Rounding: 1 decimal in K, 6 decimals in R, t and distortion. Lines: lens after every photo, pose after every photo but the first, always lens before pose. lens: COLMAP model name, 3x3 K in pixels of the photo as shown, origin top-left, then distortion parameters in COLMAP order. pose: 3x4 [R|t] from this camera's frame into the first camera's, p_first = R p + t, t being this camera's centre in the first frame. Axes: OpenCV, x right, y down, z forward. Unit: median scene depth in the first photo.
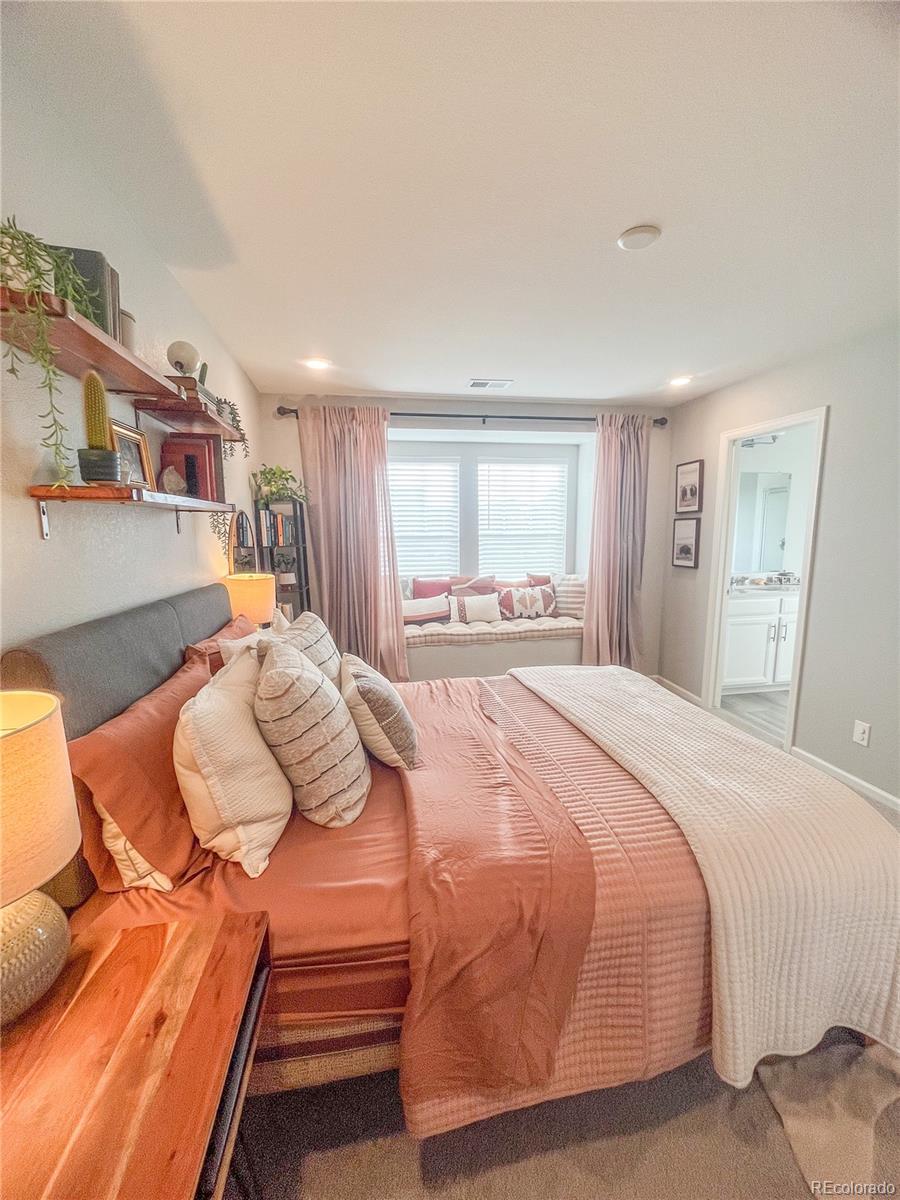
lens RADIAL K [[485.0, 0, 450.0], [0, 485.0, 600.0], [0, 0, 1]] dist [0.000130, -0.004394]
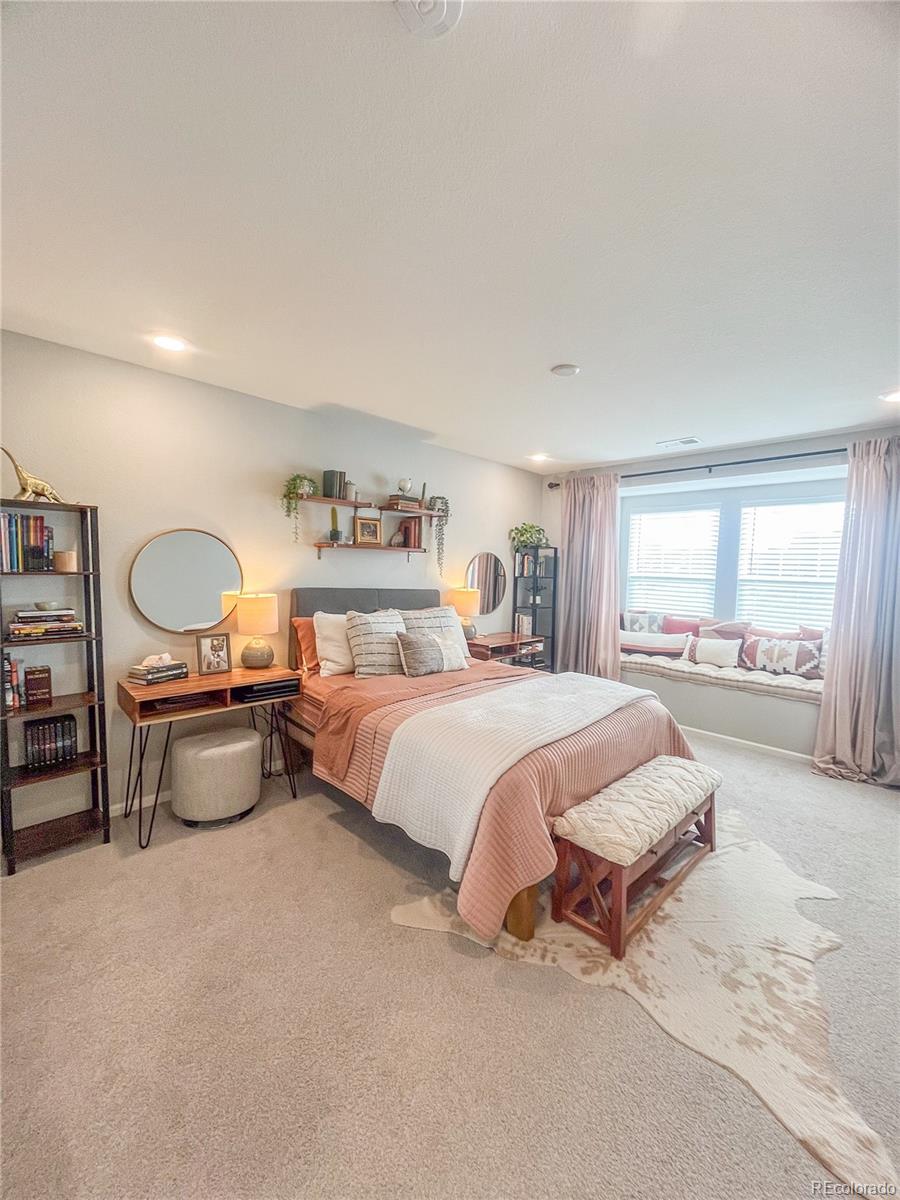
lens RADIAL K [[485.0, 0, 450.0], [0, 485.0, 600.0], [0, 0, 1]] dist [0.000130, -0.004394]
pose [[0.559950, 0.080768, -0.824580, 0.584480], [-0.157748, 0.987425, -0.010404, 0.008710], [0.813370, 0.135901, 0.565650, -0.016059]]
